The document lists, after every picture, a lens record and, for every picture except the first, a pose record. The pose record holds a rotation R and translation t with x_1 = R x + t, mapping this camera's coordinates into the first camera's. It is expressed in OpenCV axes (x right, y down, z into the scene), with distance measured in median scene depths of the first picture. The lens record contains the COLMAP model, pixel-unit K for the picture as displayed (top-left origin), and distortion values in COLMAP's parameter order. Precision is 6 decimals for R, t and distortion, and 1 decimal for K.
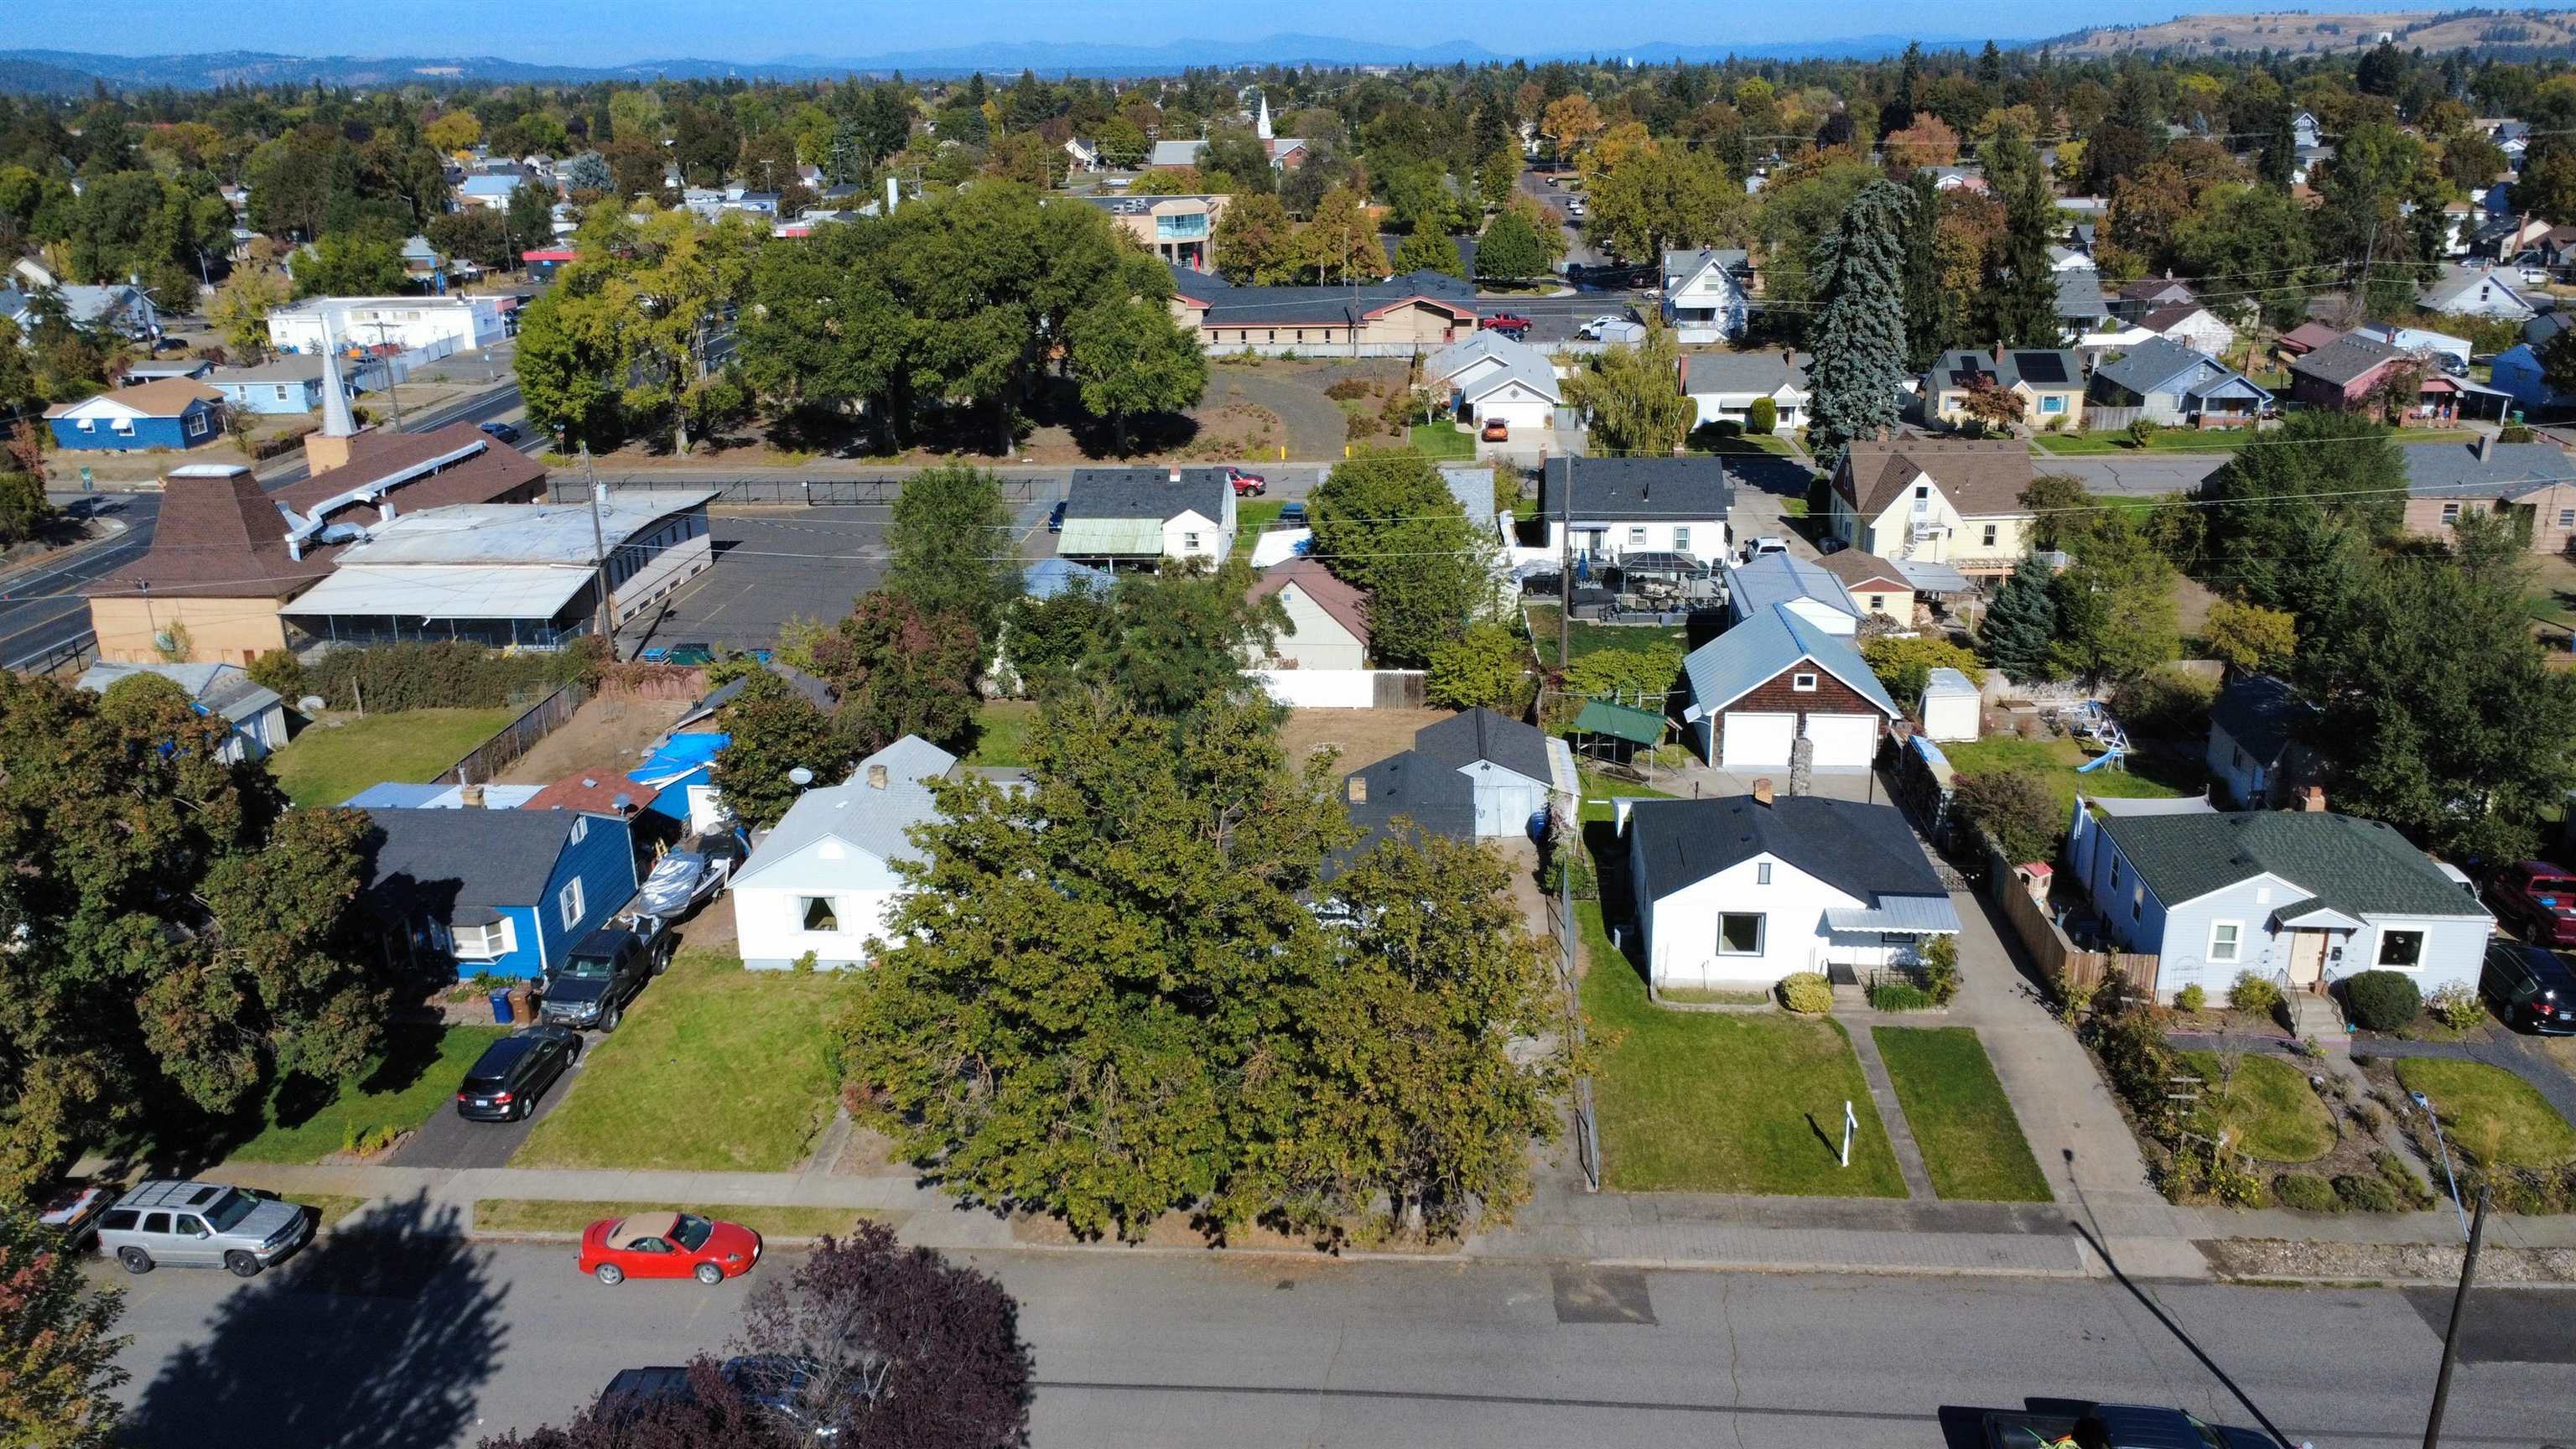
lens RADIAL K [[1868.5, 0, 1288.0], [0, 1868.5, 724.5], [0, 0, 1]] dist [-0.003703, 0.000850]
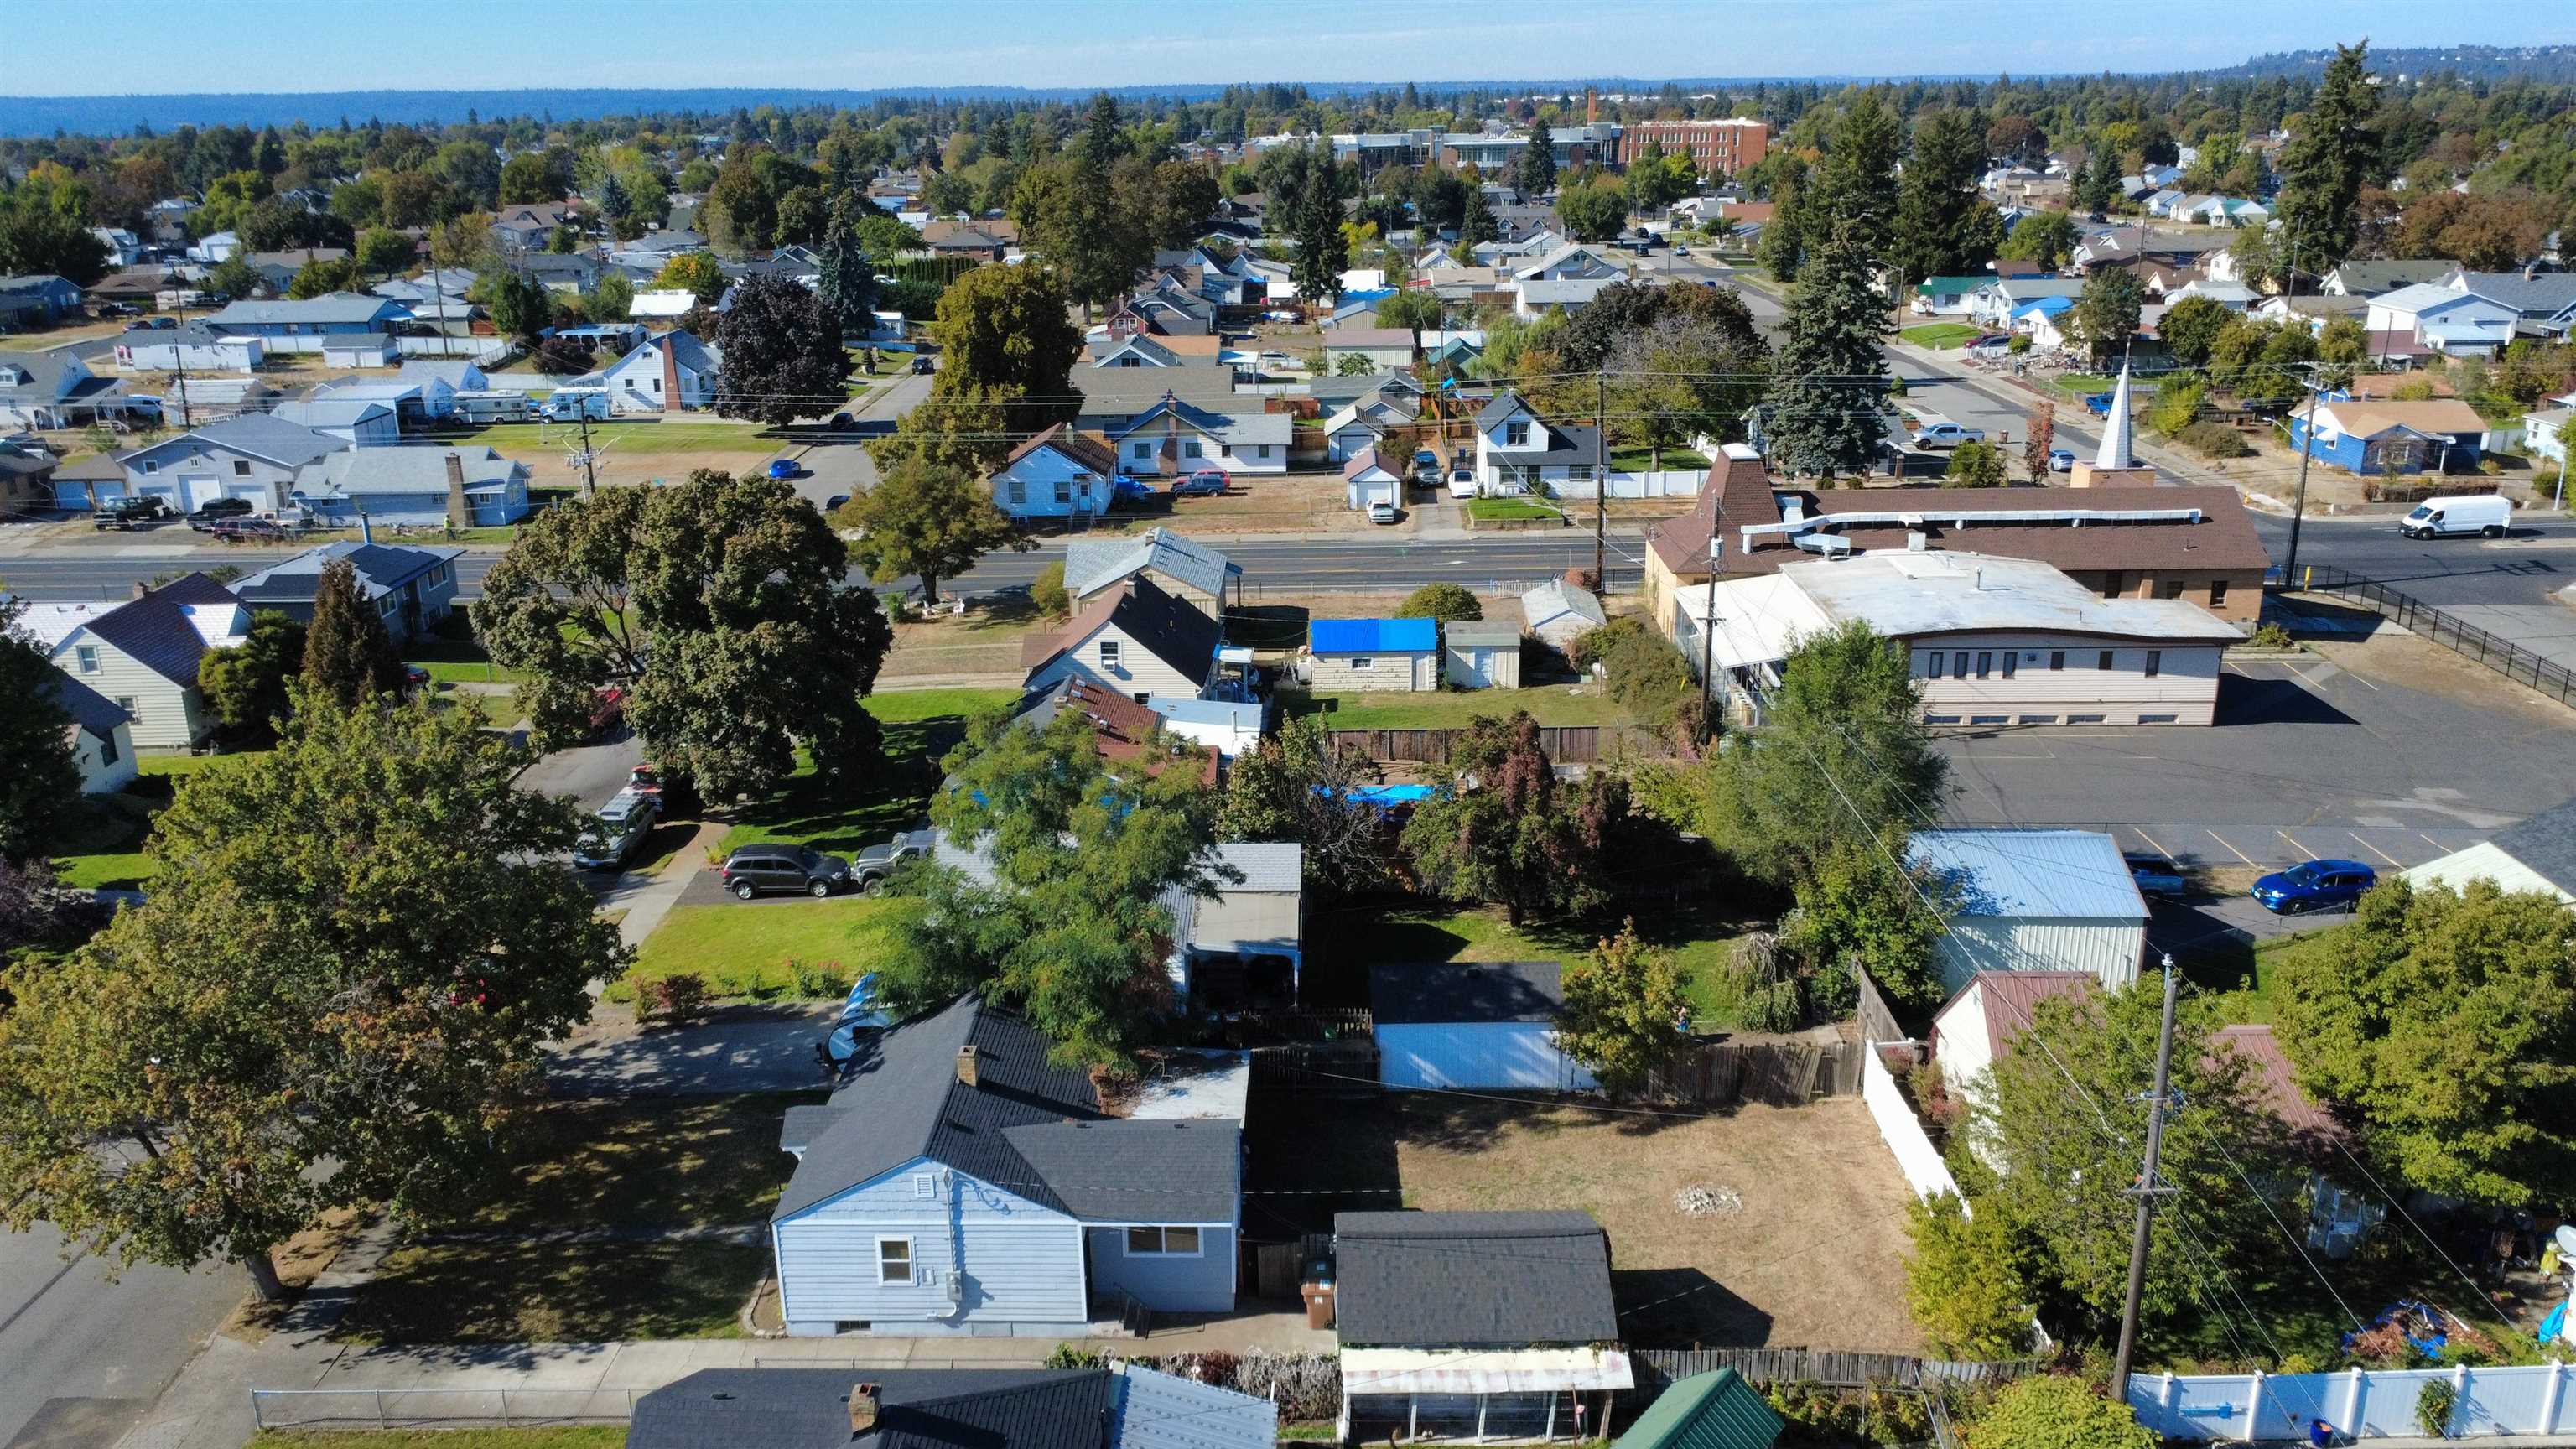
lens RADIAL K [[1868.5, 0, 1288.0], [0, 1868.5, 724.5], [0, 0, 1]] dist [-0.003703, 0.000850]
pose [[0.092103, 0.327937, -0.940199, 0.403168], [-0.318691, 0.904255, 0.284181, -0.193208], [0.943373, 0.273459, 0.187795, 0.533122]]
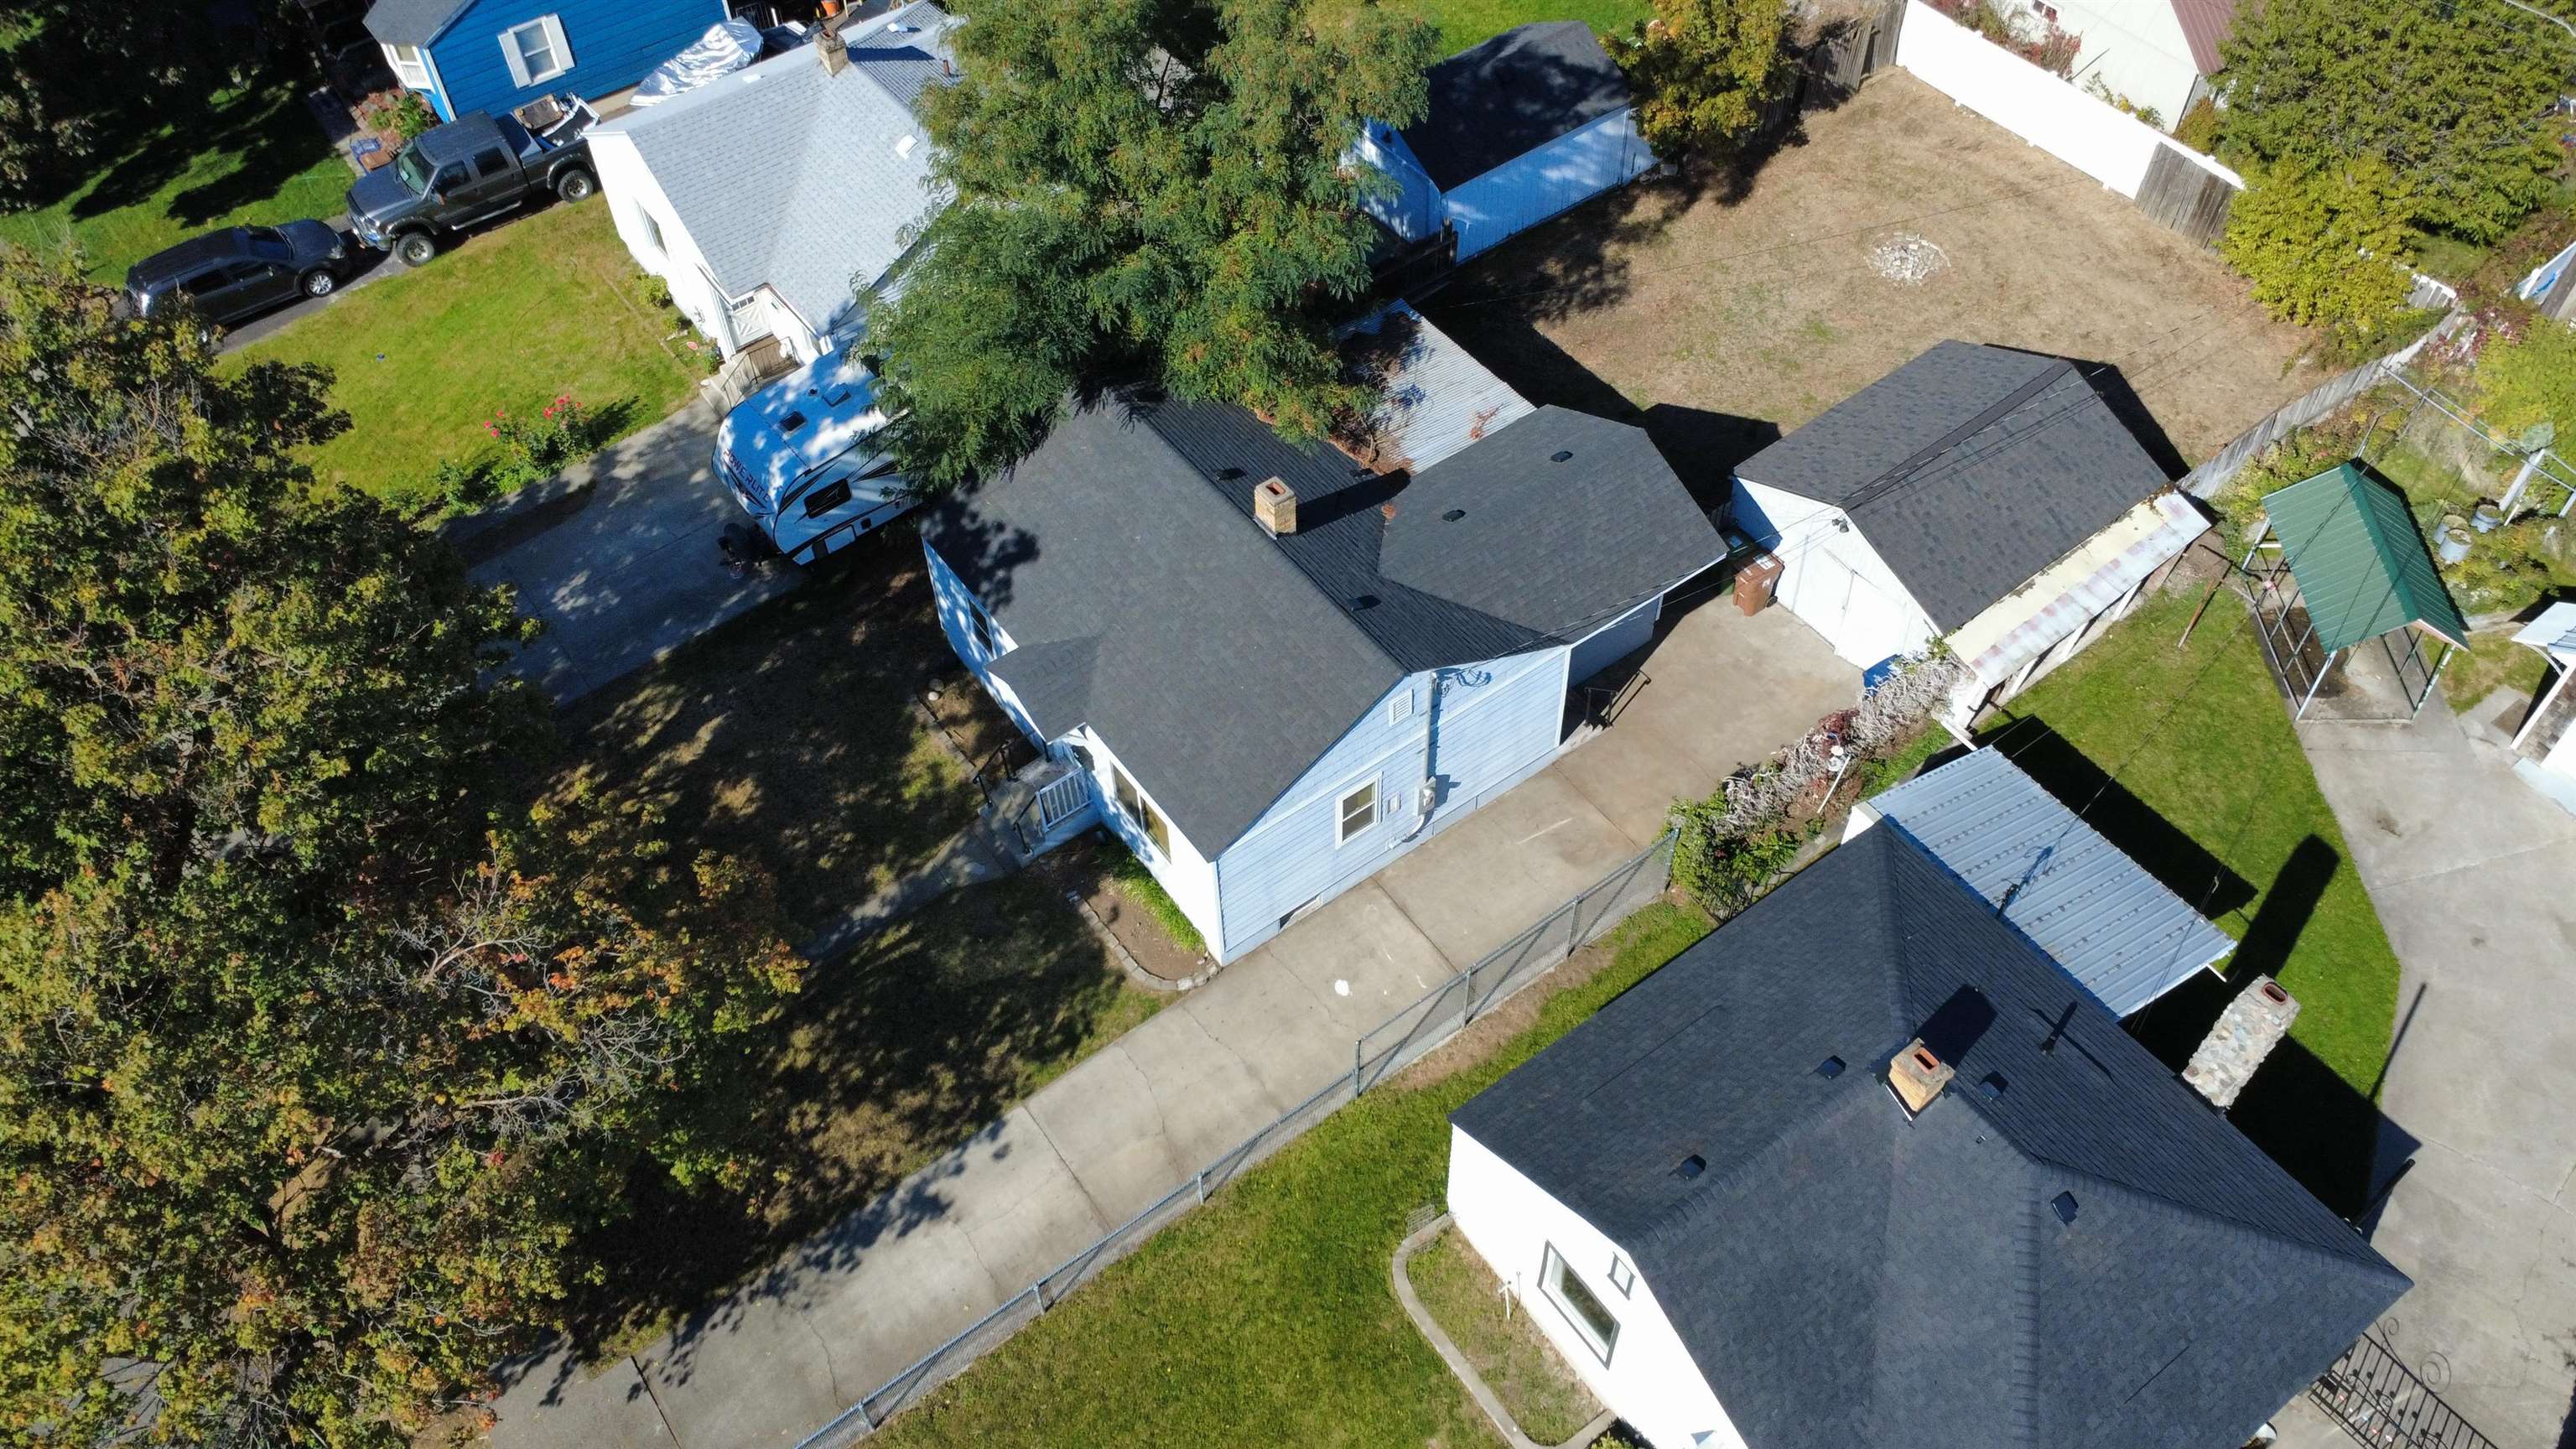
lens RADIAL K [[1868.5, 0, 1288.0], [0, 1868.5, 724.5], [0, 0, 1]] dist [-0.003703, 0.000850]
pose [[0.668723, 0.585628, -0.458092, 0.172956], [-0.230640, 0.749118, 0.620989, -0.128821], [0.706834, -0.309615, 0.636022, 0.383728]]
